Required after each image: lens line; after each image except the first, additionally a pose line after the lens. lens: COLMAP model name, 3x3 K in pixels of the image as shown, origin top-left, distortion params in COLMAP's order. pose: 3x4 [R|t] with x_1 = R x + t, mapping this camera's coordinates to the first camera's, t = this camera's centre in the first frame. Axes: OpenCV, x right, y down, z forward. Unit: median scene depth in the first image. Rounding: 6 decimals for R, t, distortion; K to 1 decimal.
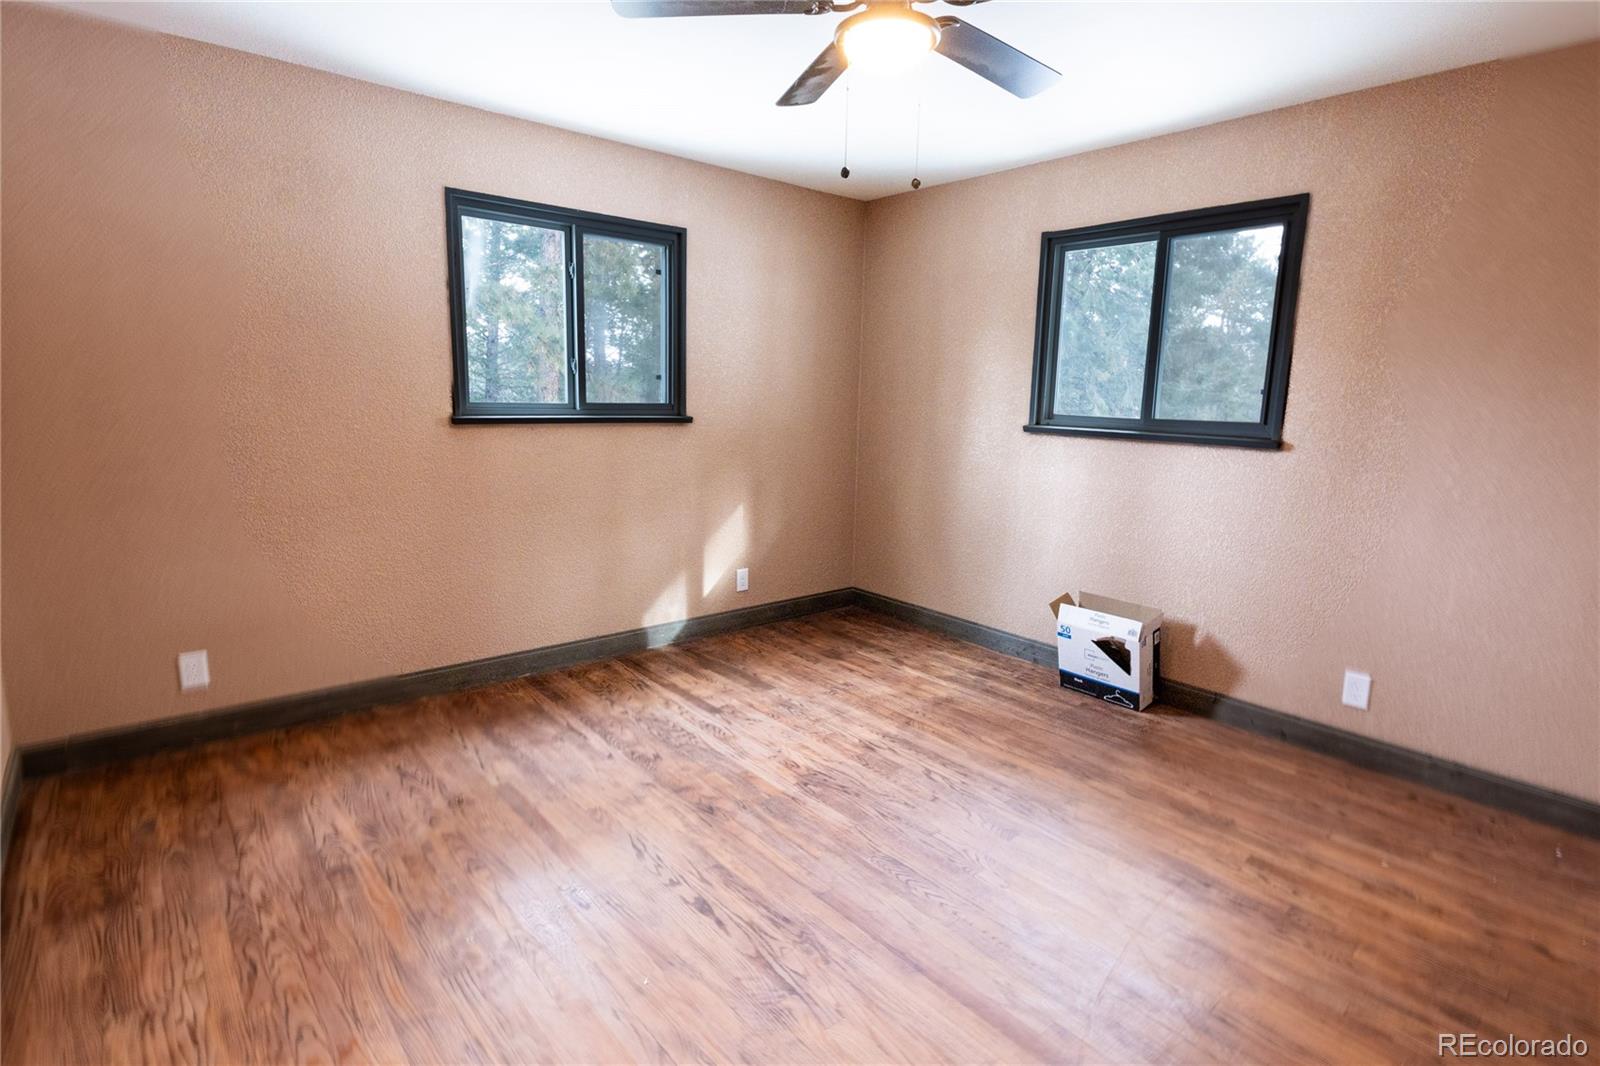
lens RADIAL K [[787.0, 0, 800.0], [0, 787.0, 533.0], [0, 0, 1]] dist [0.000588, 0.000799]
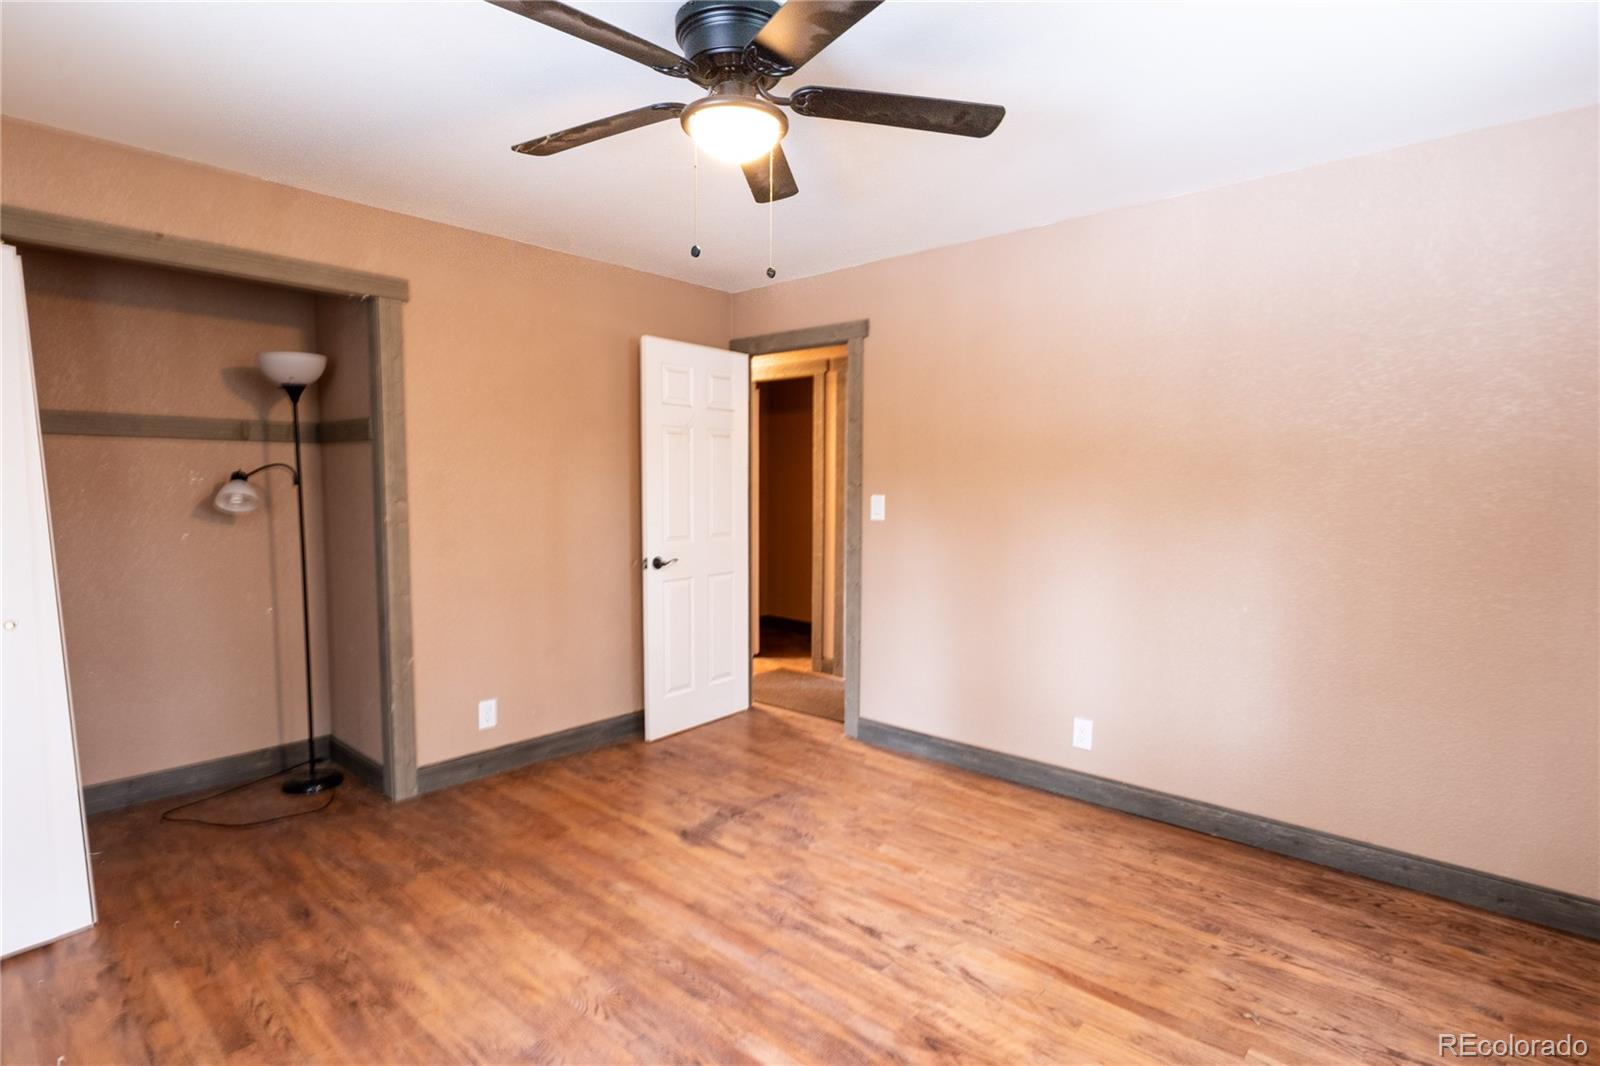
lens RADIAL K [[787.0, 0, 800.0], [0, 787.0, 533.0], [0, 0, 1]] dist [0.000588, 0.000799]
pose [[-0.989092, -0.017764, -0.146227, 0.149451], [-0.051935, 0.971009, 0.233333, -0.333492], [0.137843, 0.238382, -0.961339, 1.862552]]
